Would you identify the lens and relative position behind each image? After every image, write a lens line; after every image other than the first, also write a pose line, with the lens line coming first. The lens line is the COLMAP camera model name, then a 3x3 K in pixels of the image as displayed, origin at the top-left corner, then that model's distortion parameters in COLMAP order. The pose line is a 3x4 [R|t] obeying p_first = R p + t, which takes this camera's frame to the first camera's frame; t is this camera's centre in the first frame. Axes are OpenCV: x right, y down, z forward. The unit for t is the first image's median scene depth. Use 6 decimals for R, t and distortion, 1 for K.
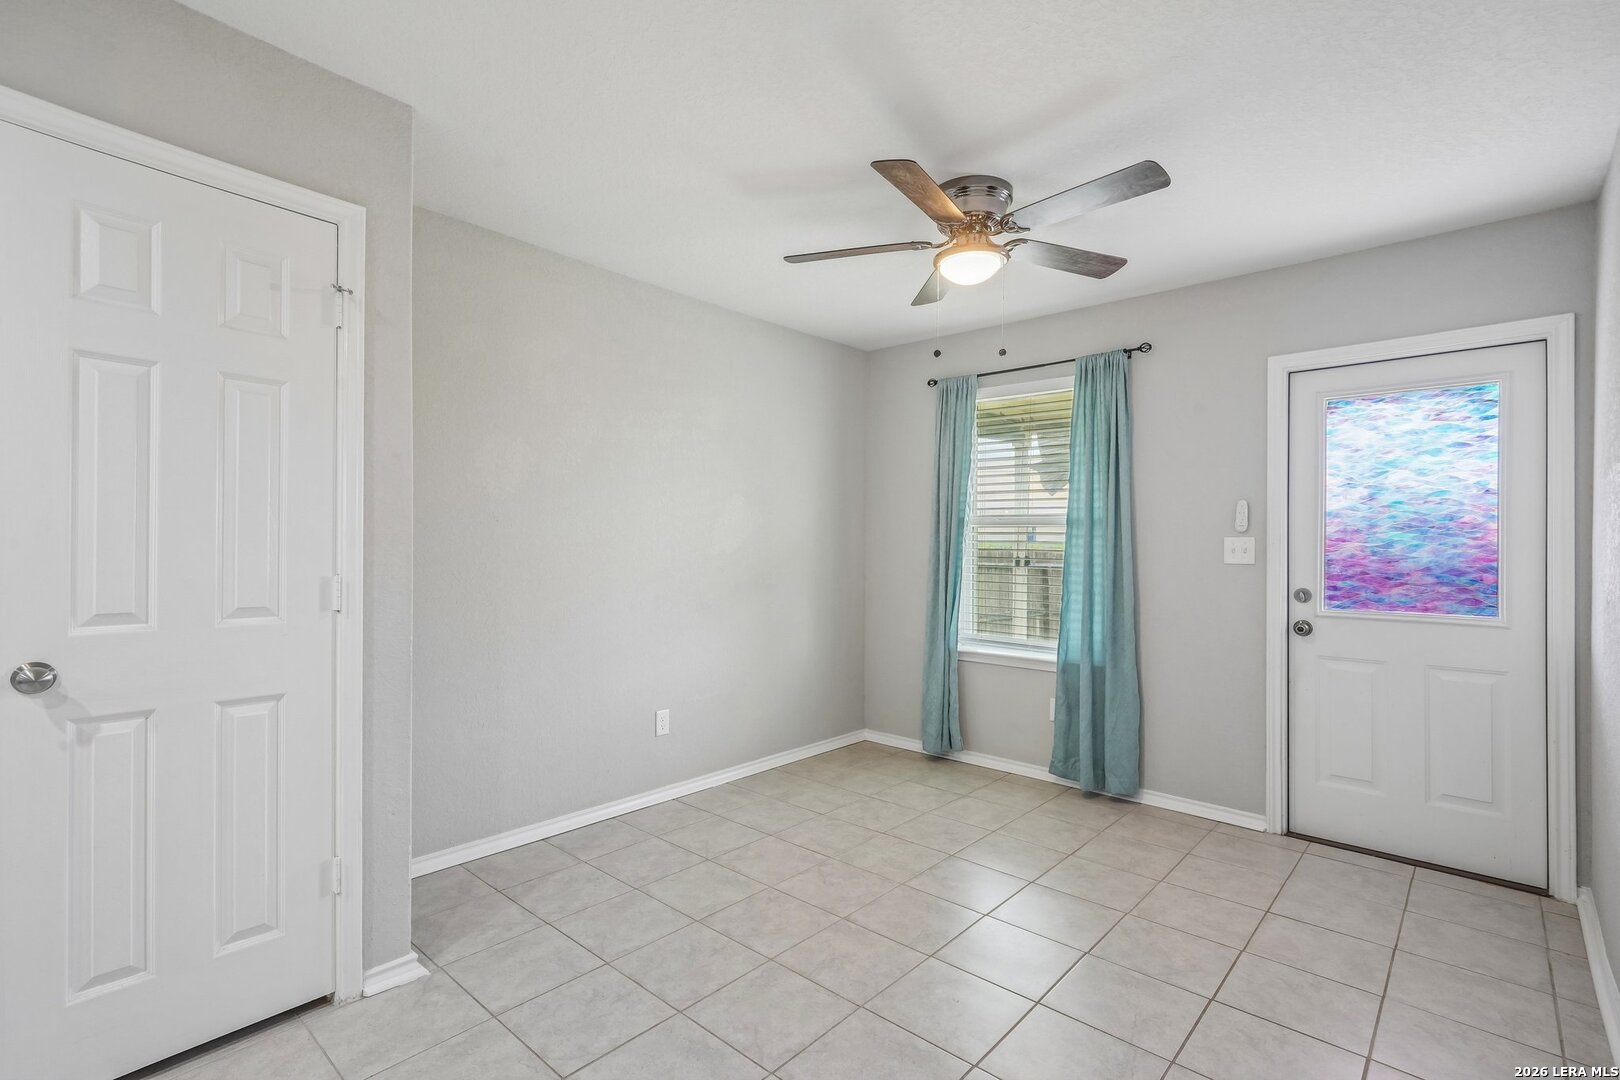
lens RADIAL K [[752.0, 0, 808.9], [0, 752.0, 544.3], [0, 0, 1]] dist [0.011033, 0.000613]
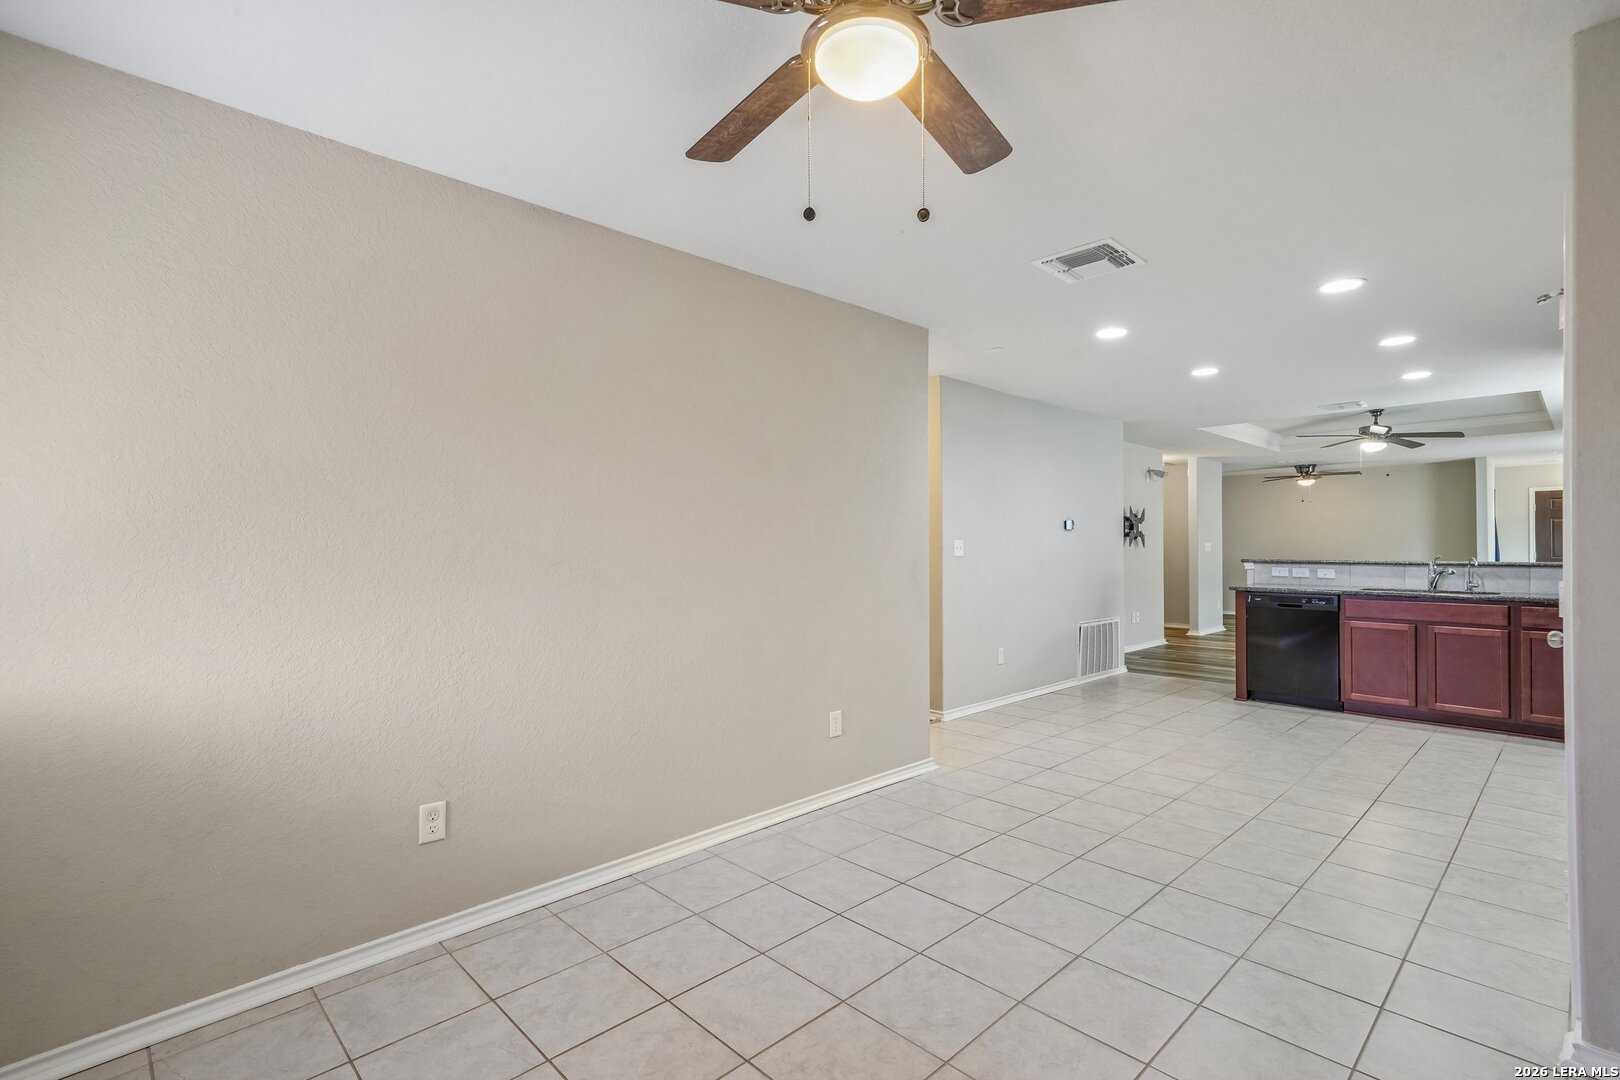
lens RADIAL K [[752.0, 0, 808.9], [0, 752.0, 544.3], [0, 0, 1]] dist [0.011033, 0.000613]
pose [[-0.997619, -0.002888, 0.068904, 0.182545], [-0.003097, 0.999991, -0.002922, -0.001155], [-0.068895, -0.003128, -0.997619, 1.298862]]
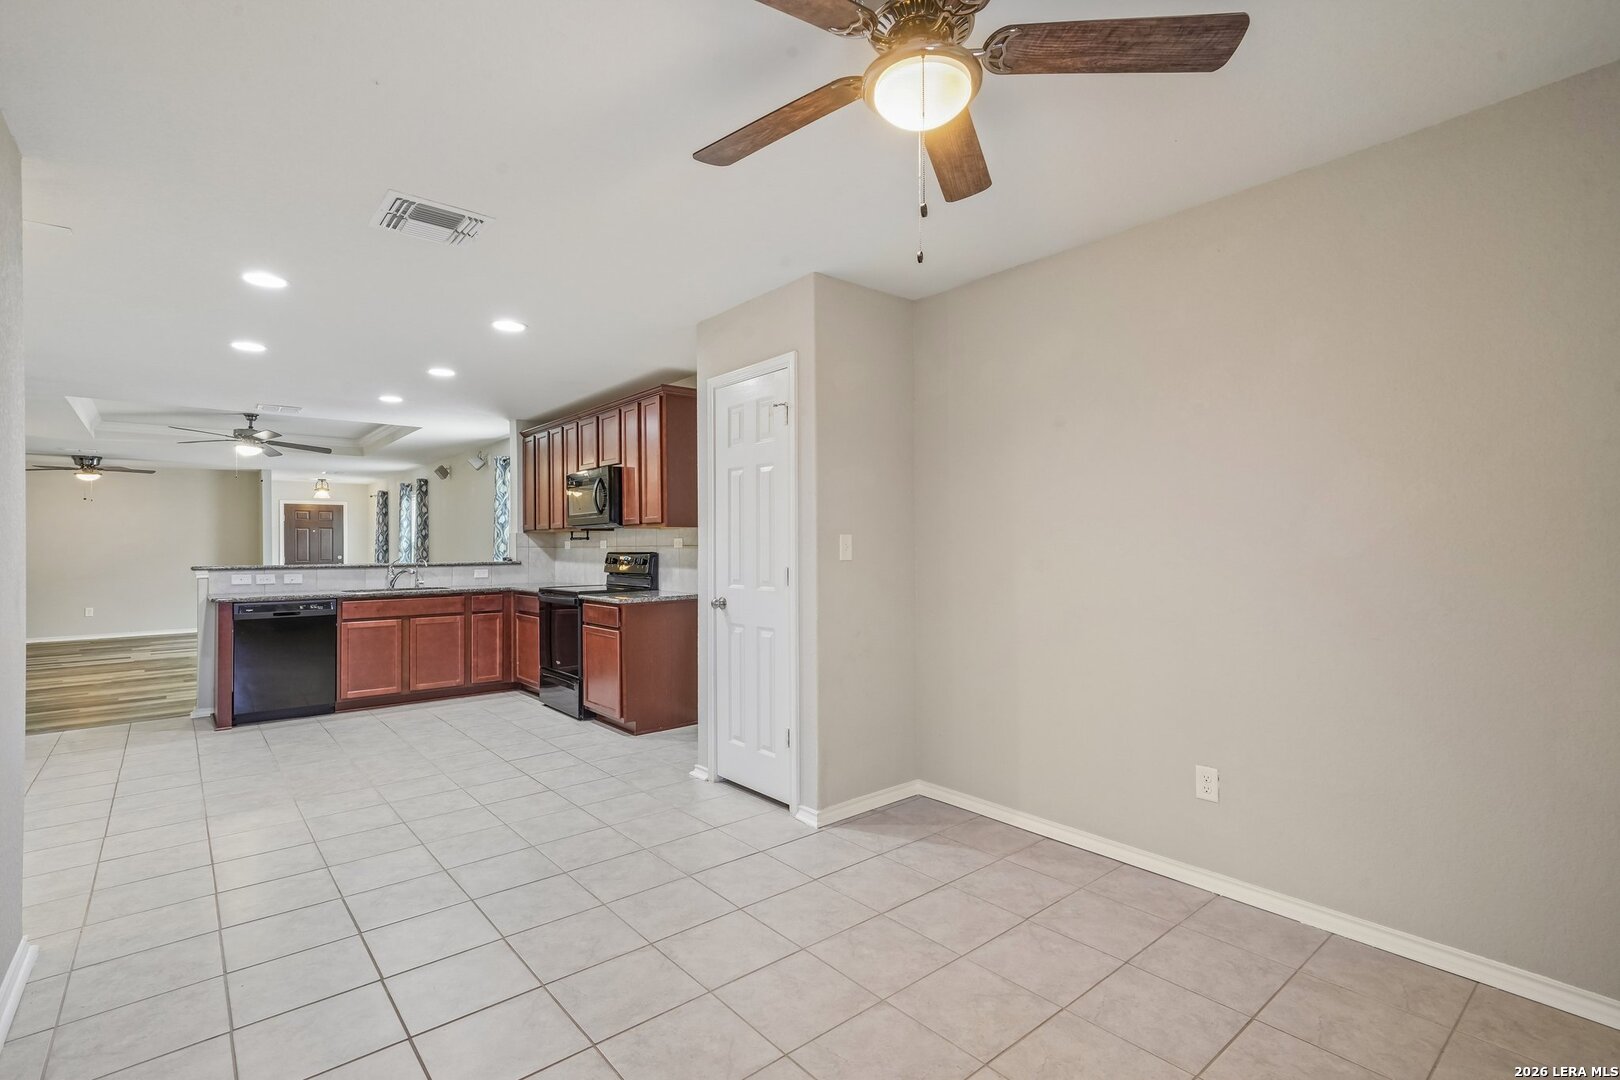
lens RADIAL K [[752.0, 0, 808.9], [0, 752.0, 544.3], [0, 0, 1]] dist [0.011033, 0.000613]
pose [[-0.136685, -0.006860, -0.990591, 0.693457], [0.007669, 0.999939, -0.007983, 0.002324], [0.990585, -0.008688, -0.136624, 0.817807]]
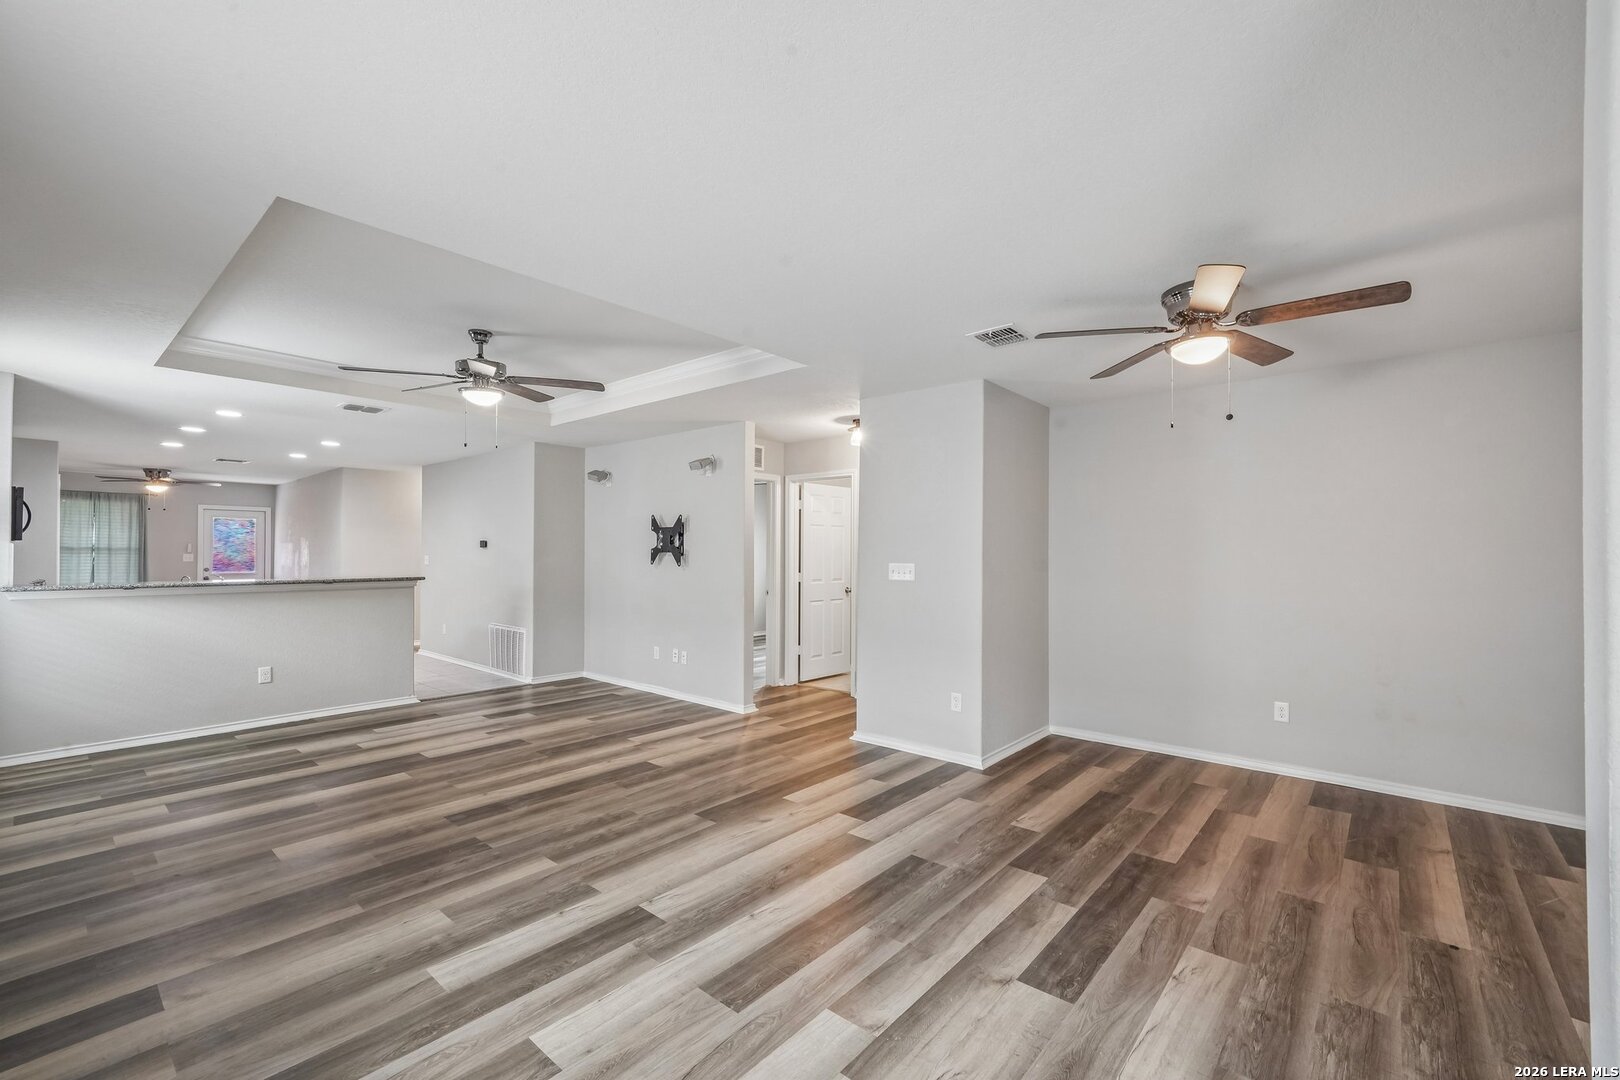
lens RADIAL K [[675.8, 0, 809.0], [0, 675.8, 544.3], [0, 0, 1]] dist [0.001917, 0.000238]
pose [[-0.022048, 0.005801, 0.999740, -2.832238], [-0.005539, 0.999967, -0.005924, -0.055490], [-0.999742, -0.005668, -0.022015, -1.950546]]
